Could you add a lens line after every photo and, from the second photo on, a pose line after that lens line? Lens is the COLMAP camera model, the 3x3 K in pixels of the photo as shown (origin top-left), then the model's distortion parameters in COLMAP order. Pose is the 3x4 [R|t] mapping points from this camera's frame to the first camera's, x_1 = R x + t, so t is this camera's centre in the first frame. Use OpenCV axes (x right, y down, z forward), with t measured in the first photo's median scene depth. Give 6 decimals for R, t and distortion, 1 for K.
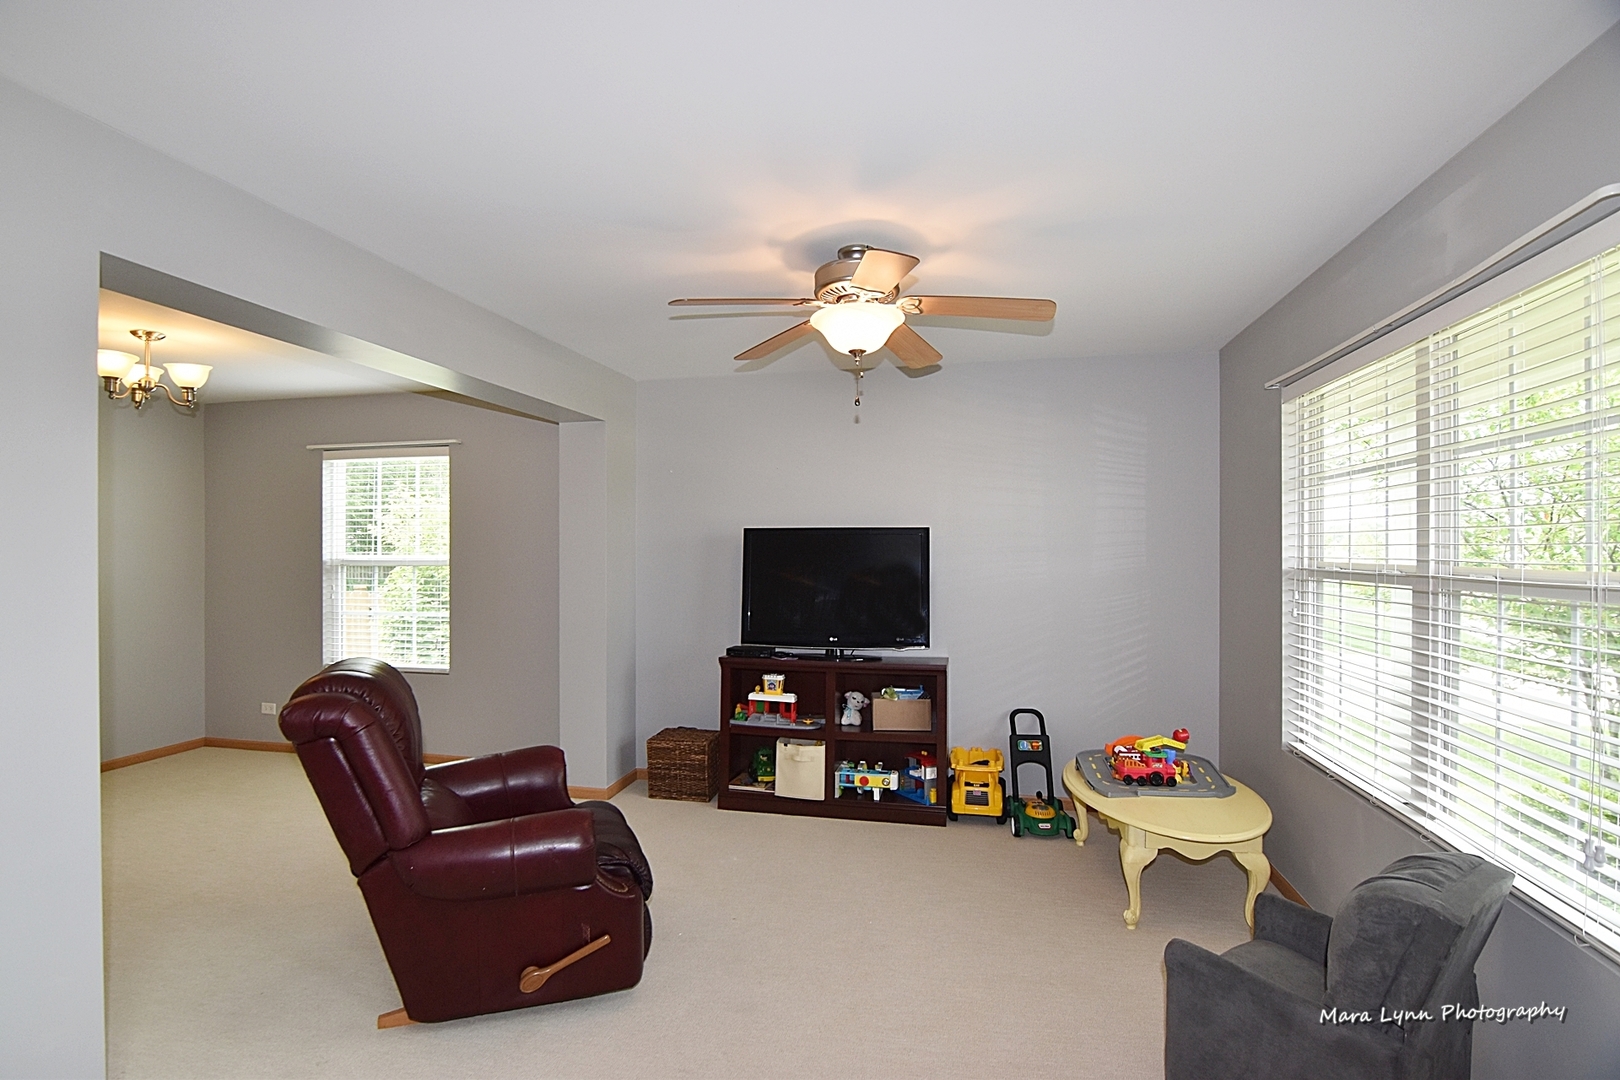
lens RADIAL K [[786.9, 0, 801.1], [0, 786.9, 545.3], [0, 0, 1]] dist [-0.002055, -0.012778]
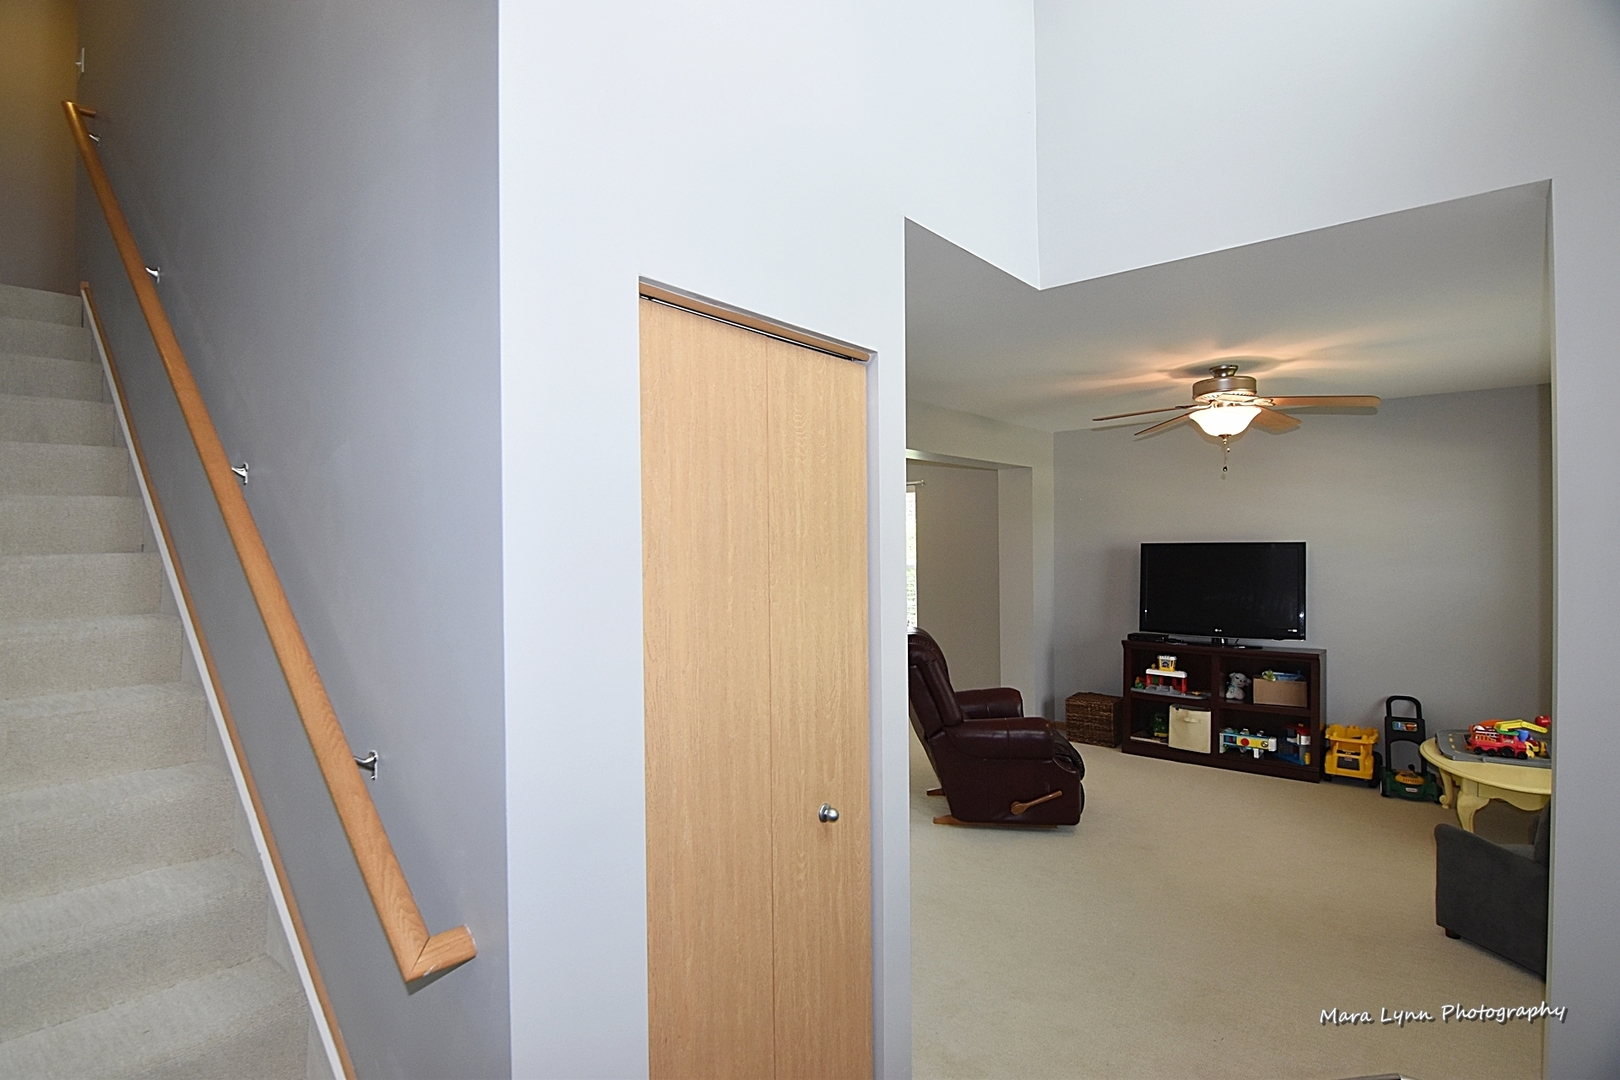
lens RADIAL K [[786.9, 0, 798.5], [0, 786.9, 544.8], [0, 0, 1]] dist [-0.002055, -0.012778]
pose [[0.888580, -0.007278, -0.458663, 0.022409], [0.011804, 0.999906, 0.007003, -0.037602], [0.458569, -0.011637, 0.888583, -0.458025]]
